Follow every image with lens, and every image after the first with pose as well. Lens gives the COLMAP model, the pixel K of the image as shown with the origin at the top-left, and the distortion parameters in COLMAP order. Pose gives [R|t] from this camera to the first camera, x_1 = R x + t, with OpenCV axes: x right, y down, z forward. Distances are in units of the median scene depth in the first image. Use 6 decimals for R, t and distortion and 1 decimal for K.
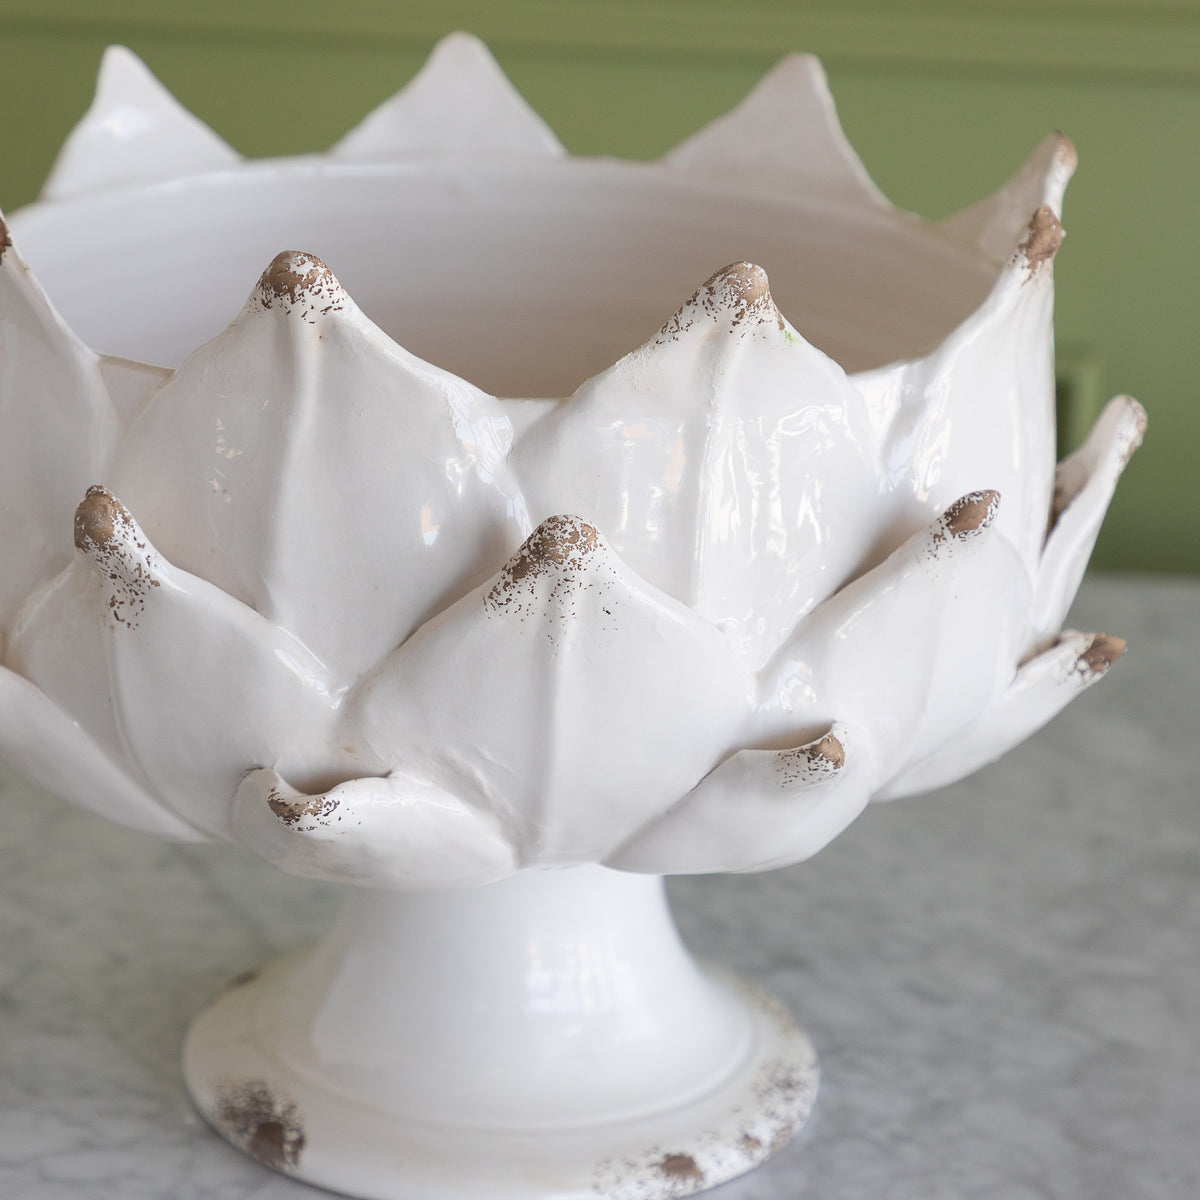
lens RADIAL K [[4035.0, 0, 590.4], [0, 4035.0, 647.4], [0, 0, 1]] dist [0.068019, 0.000000]
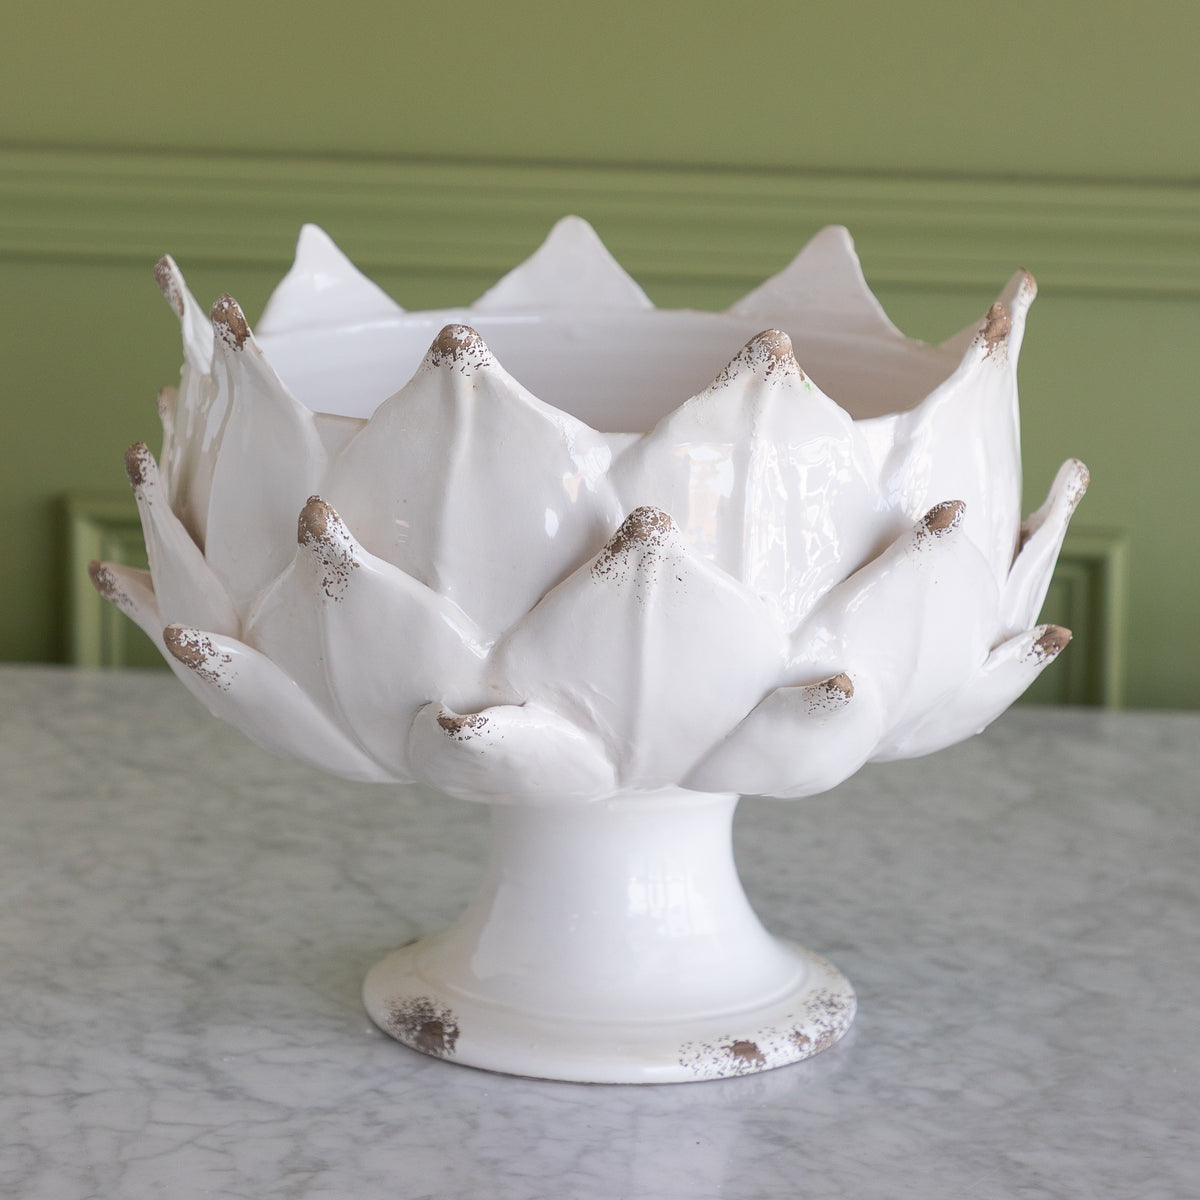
lens RADIAL K [[4240.1, 0, 574.9], [0, 4240.1, 568.4], [0, 0, 1]] dist [0.015599, 0.000000]
pose [[0.999411, -0.009924, -0.032851, 0.015546], [0.006350, 0.994223, -0.107148, 0.137940], [0.033724, 0.106876, 0.993700, -0.439786]]
